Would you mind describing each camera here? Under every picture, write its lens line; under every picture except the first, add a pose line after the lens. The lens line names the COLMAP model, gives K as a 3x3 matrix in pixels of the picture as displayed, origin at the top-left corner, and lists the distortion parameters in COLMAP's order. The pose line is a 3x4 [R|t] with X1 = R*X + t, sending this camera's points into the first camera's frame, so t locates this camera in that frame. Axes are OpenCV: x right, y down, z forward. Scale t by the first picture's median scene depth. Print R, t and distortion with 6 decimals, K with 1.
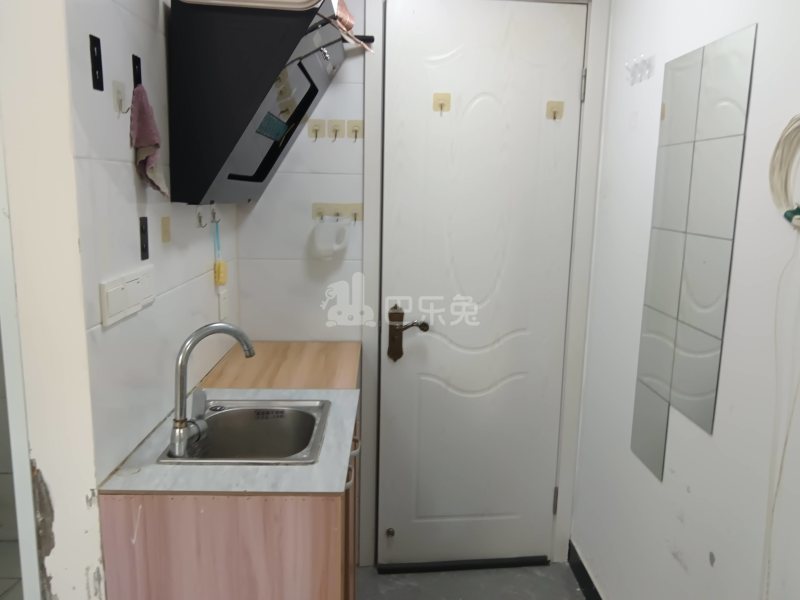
lens RADIAL K [[658.7, 0, 400.0], [0, 658.7, 300.0], [0, 0, 1]] dist [0.010787, -0.013111]
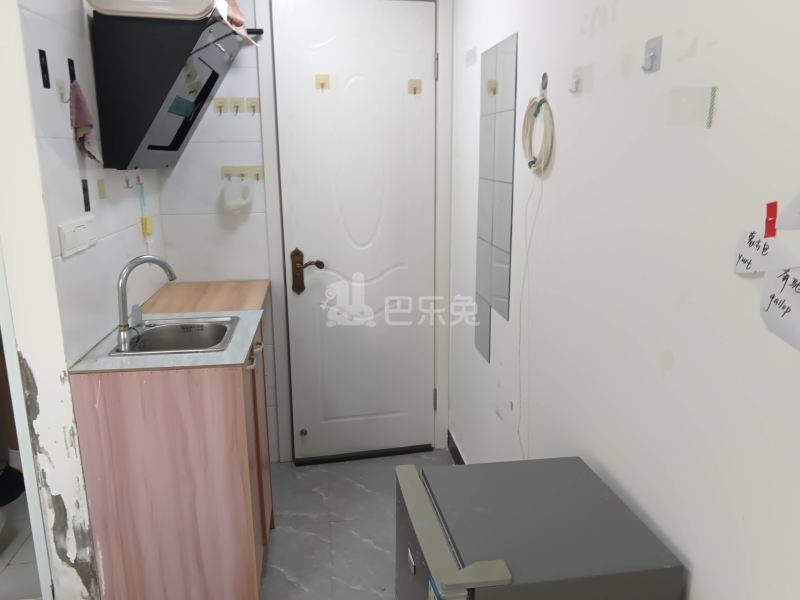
lens RADIAL K [[638.1, 0, 405.8], [0, 638.1, 298.2], [0, 0, 1]] dist [0.006506, -0.027070]
pose [[0.992594, -0.050793, 0.110347, 0.080920], [0.044233, 0.997150, 0.061111, 0.049188], [-0.113136, -0.055778, 0.992013, -0.288425]]
